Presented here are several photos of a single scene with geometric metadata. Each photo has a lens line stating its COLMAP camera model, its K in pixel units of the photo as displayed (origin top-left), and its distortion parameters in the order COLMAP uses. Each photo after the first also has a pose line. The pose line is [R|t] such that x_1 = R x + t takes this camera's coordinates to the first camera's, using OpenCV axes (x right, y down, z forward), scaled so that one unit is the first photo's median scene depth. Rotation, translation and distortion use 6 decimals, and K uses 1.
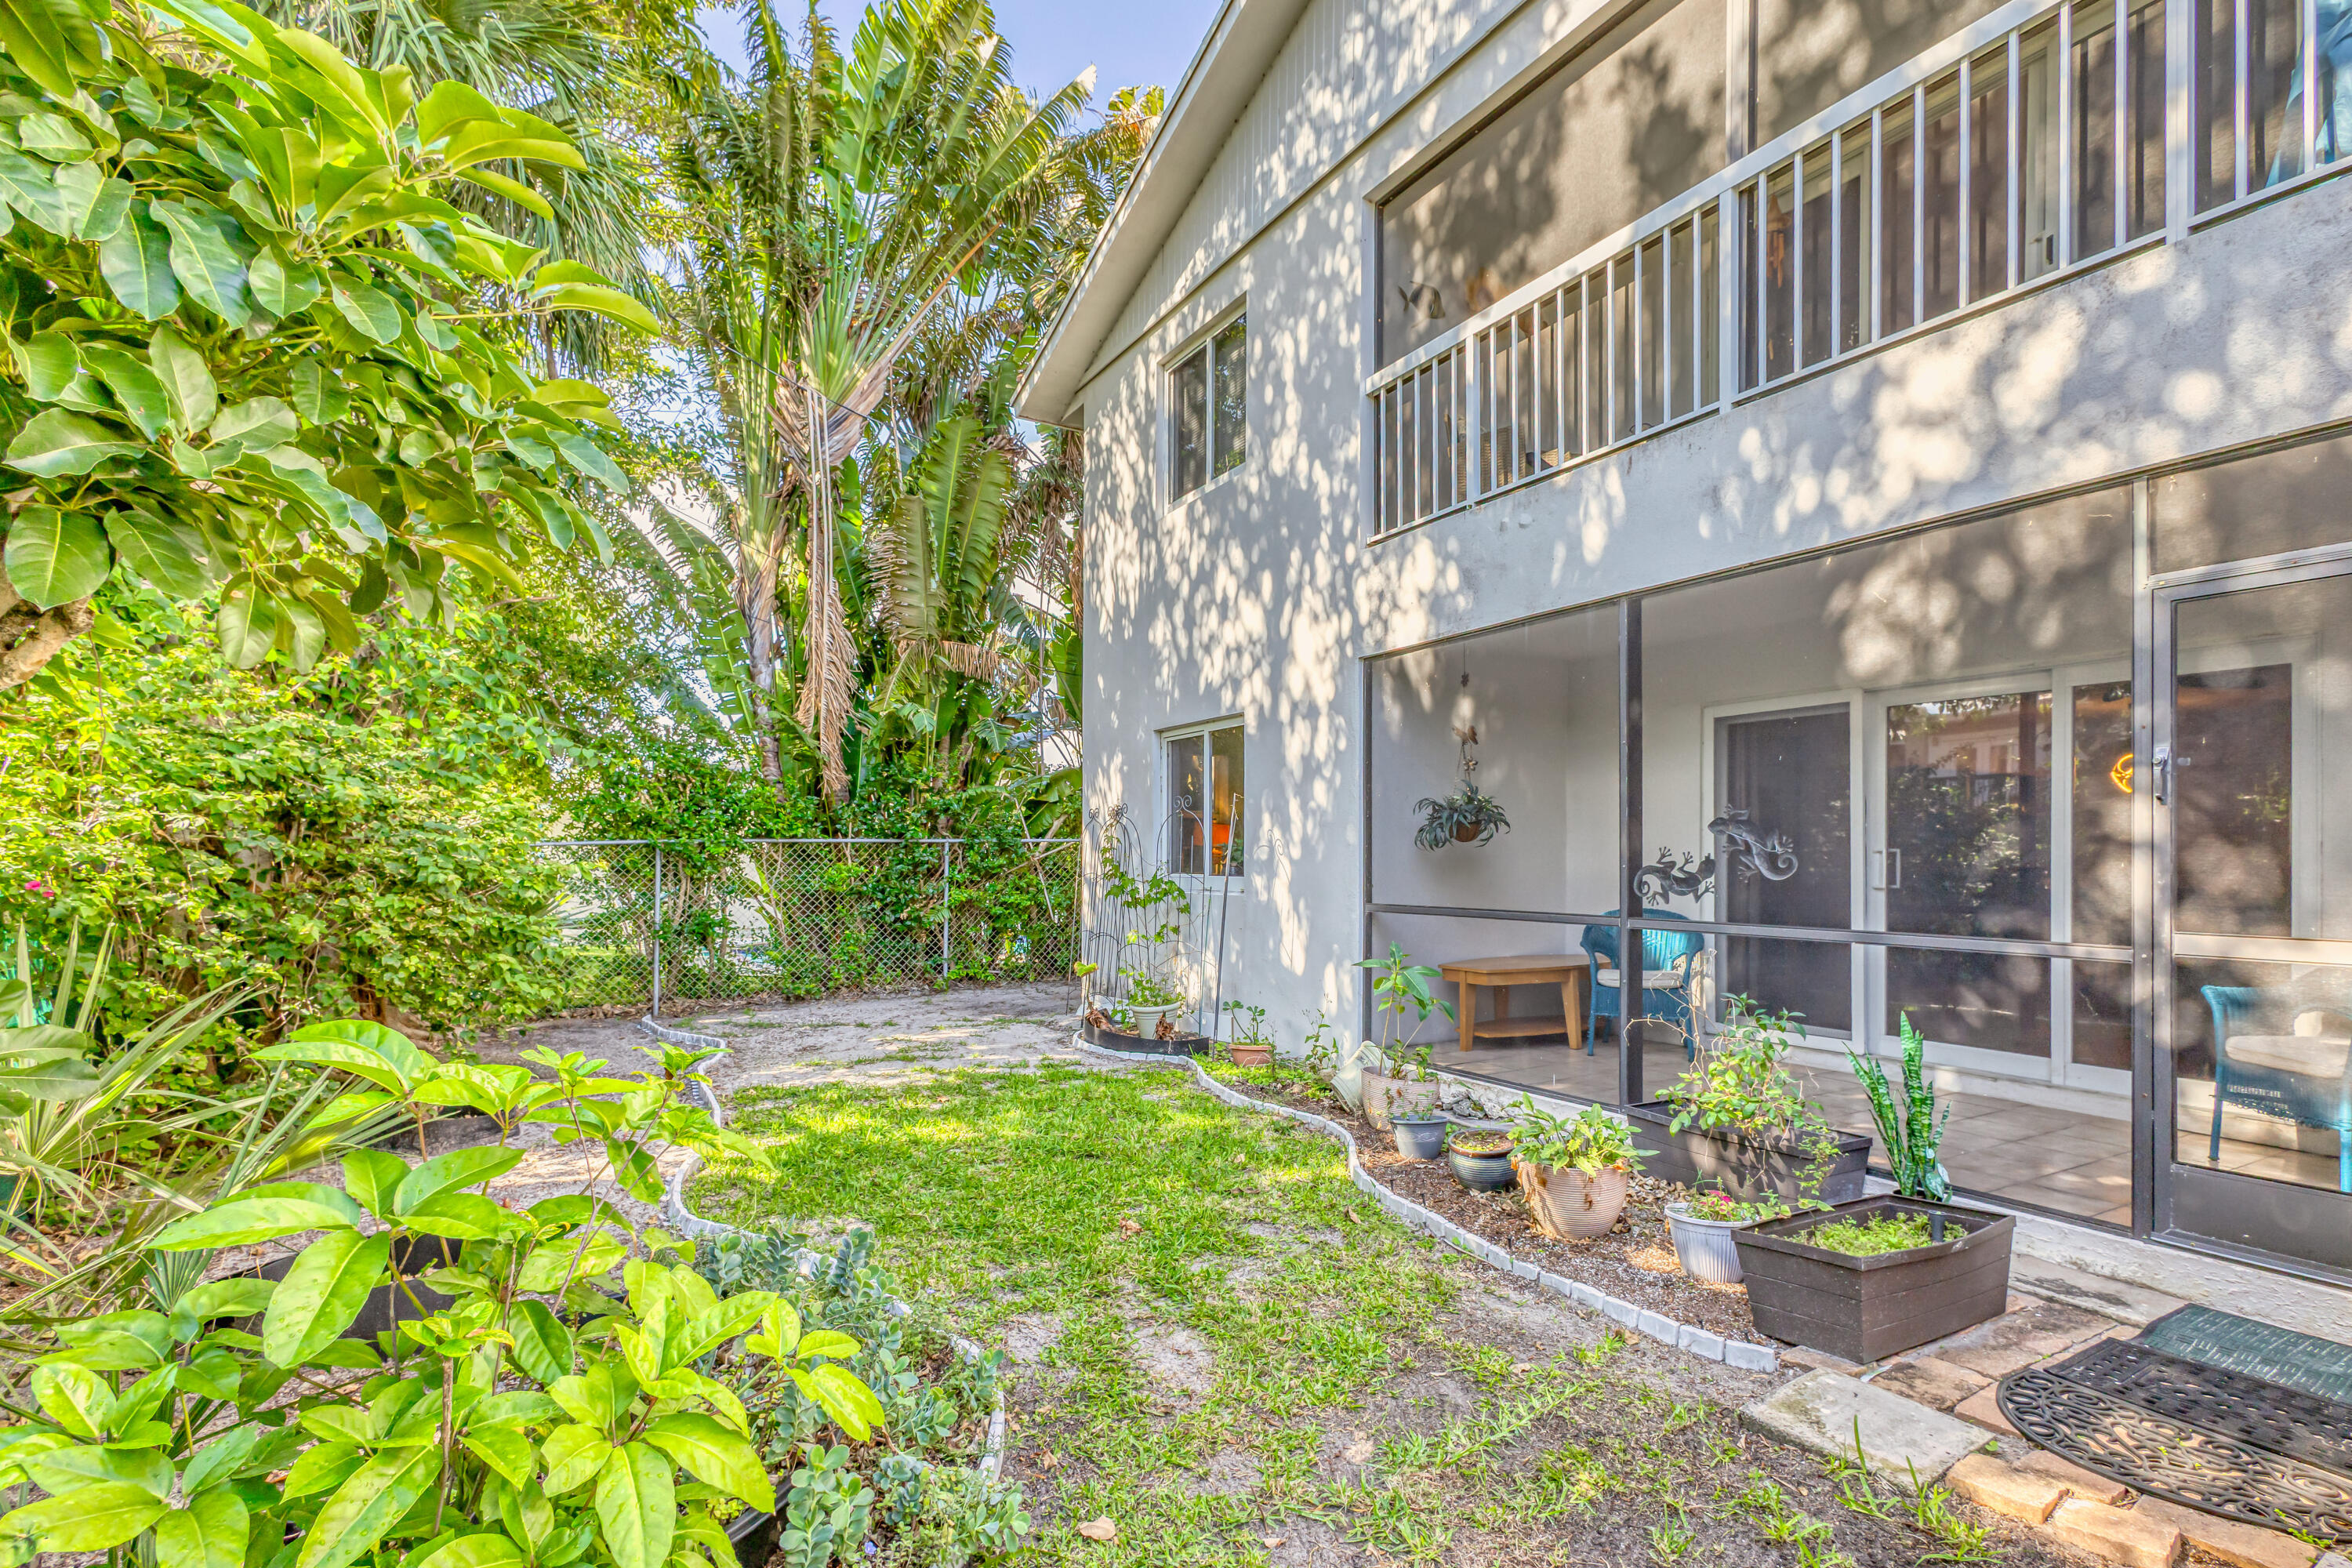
lens RADIAL K [[1106.5, 0, 1189.9], [0, 1106.5, 802.5], [0, 0, 1]] dist [0.020342, -0.000409]
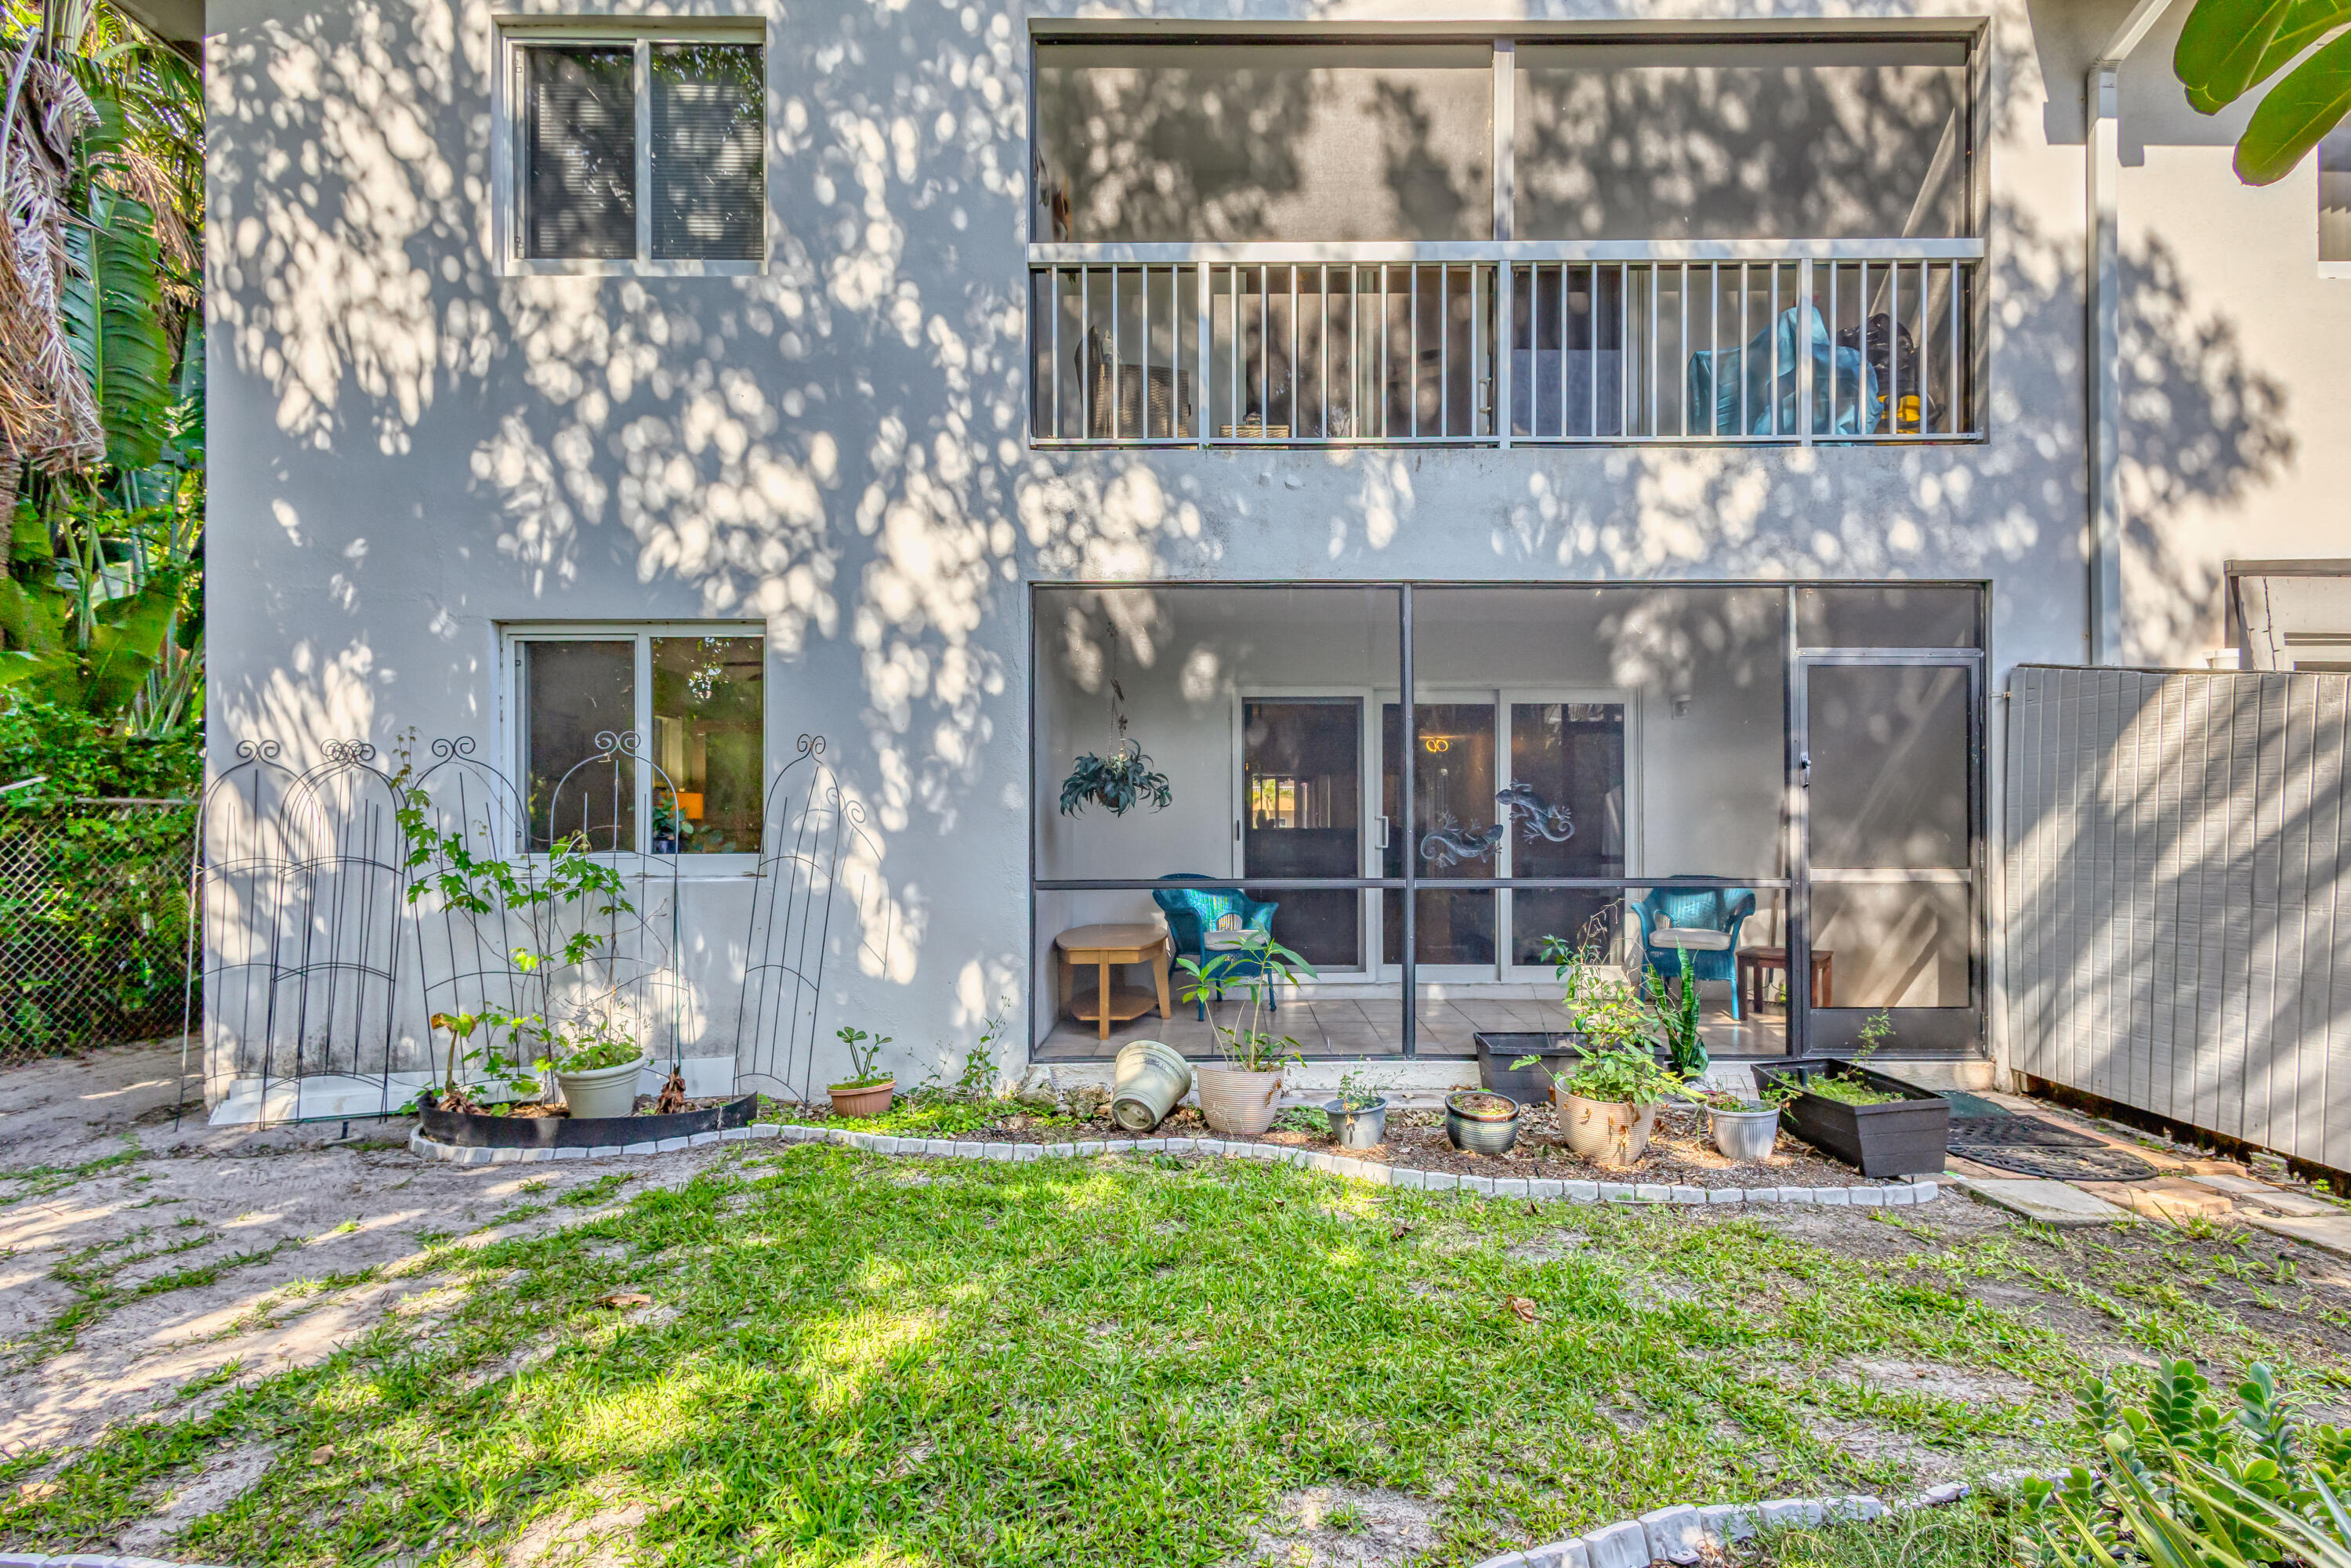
lens RADIAL K [[1130.8, 0, 1196.1], [0, 1130.8, 792.6], [0, 0, 1]] dist [-0.002340, 0.011482]
pose [[0.503028, 0.016038, 0.864121, -0.488345], [-0.036659, 0.999324, 0.002793, 0.016168], [-0.863492, -0.033083, 0.503276, 0.451129]]
